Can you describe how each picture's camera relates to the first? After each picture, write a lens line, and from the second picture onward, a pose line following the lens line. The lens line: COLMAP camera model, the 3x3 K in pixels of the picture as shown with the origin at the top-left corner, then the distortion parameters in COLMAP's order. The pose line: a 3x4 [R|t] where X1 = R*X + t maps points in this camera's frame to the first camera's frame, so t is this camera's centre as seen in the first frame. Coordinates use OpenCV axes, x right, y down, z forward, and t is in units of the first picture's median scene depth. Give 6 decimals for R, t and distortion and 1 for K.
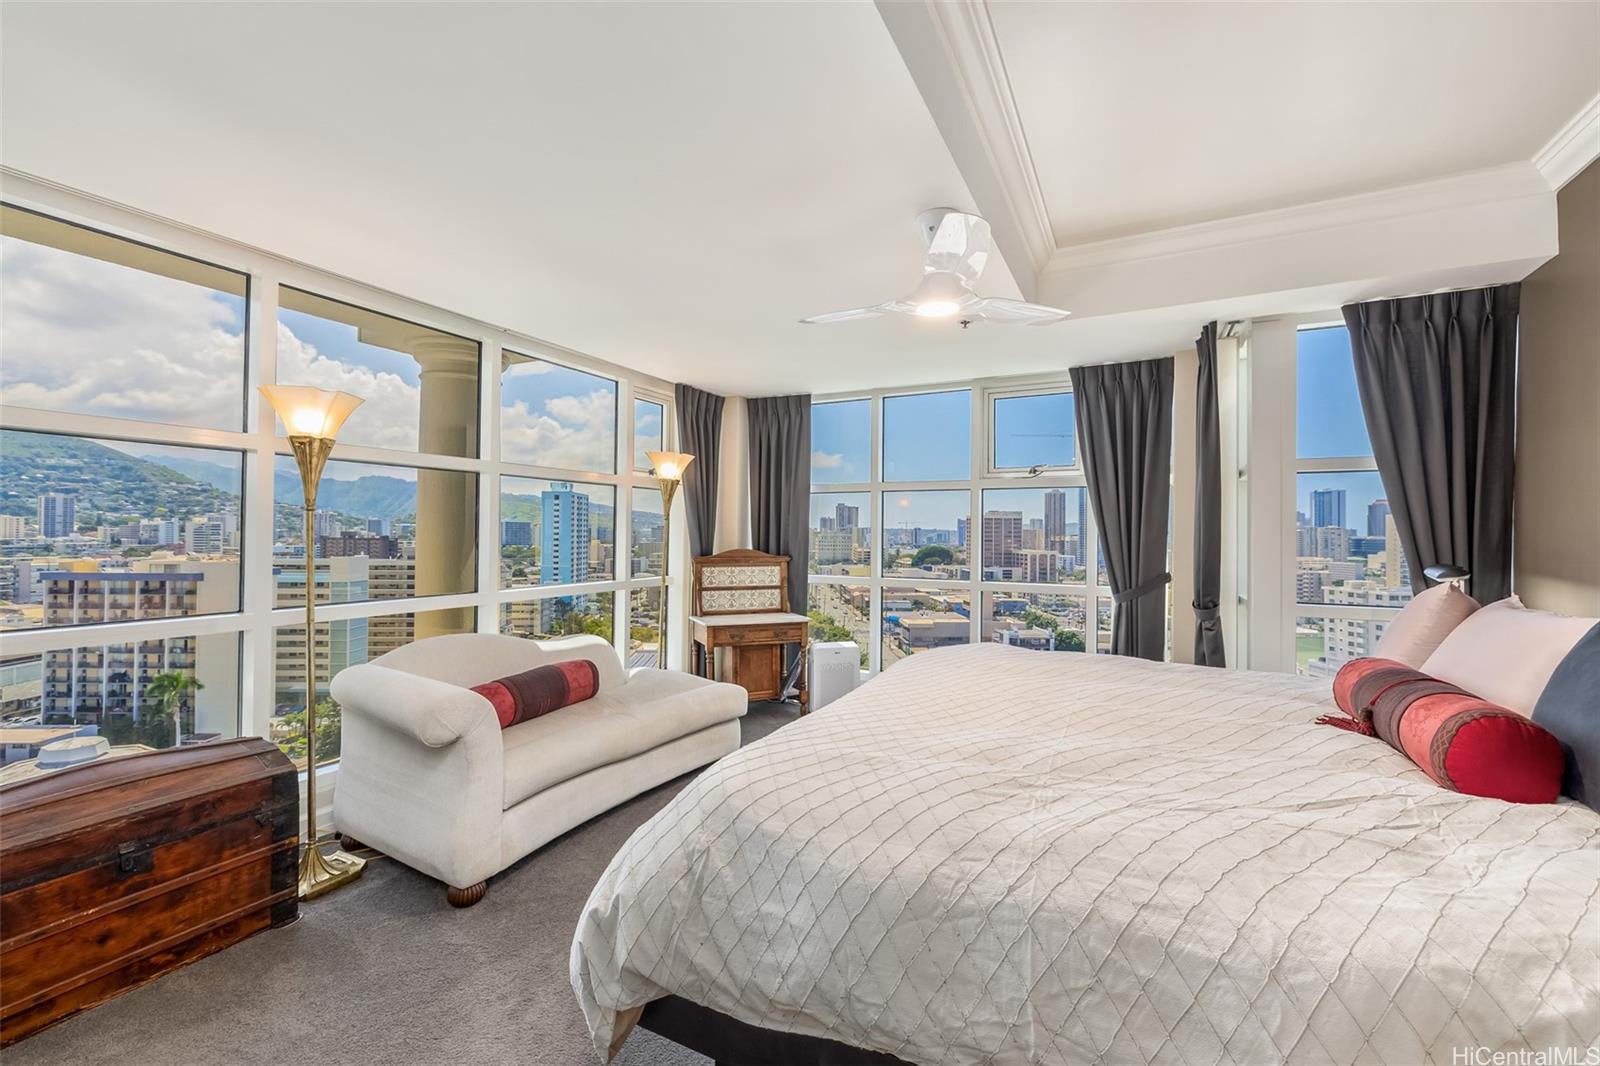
lens RADIAL K [[680.5, 0, 793.2], [0, 680.5, 534.6], [0, 0, 1]] dist [-0.003199, 0.000812]
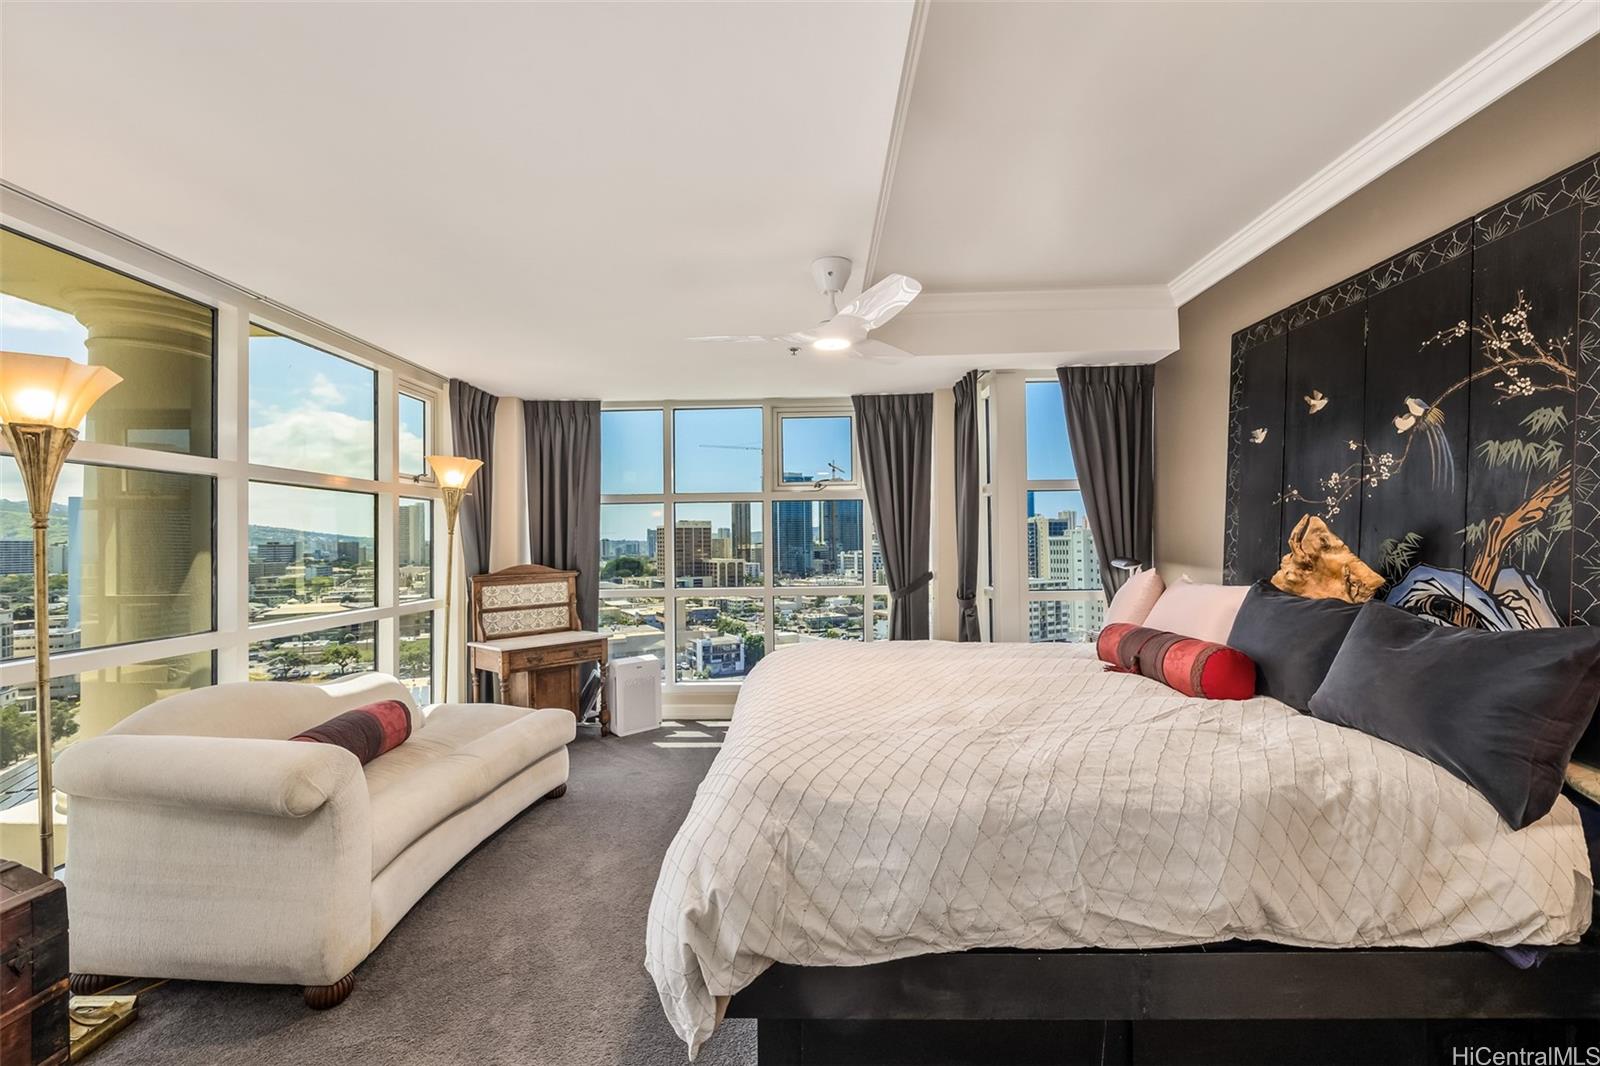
lens RADIAL K [[680.5, 0, 834.4], [0, 680.5, 536.6], [0, 0, 1]] dist [-0.003199, 0.000812]
pose [[0.897087, -0.016863, 0.441532, -0.117521], [0.021750, 0.999745, -0.006008, -0.002267], [-0.441319, 0.014993, 0.897225, -0.004699]]
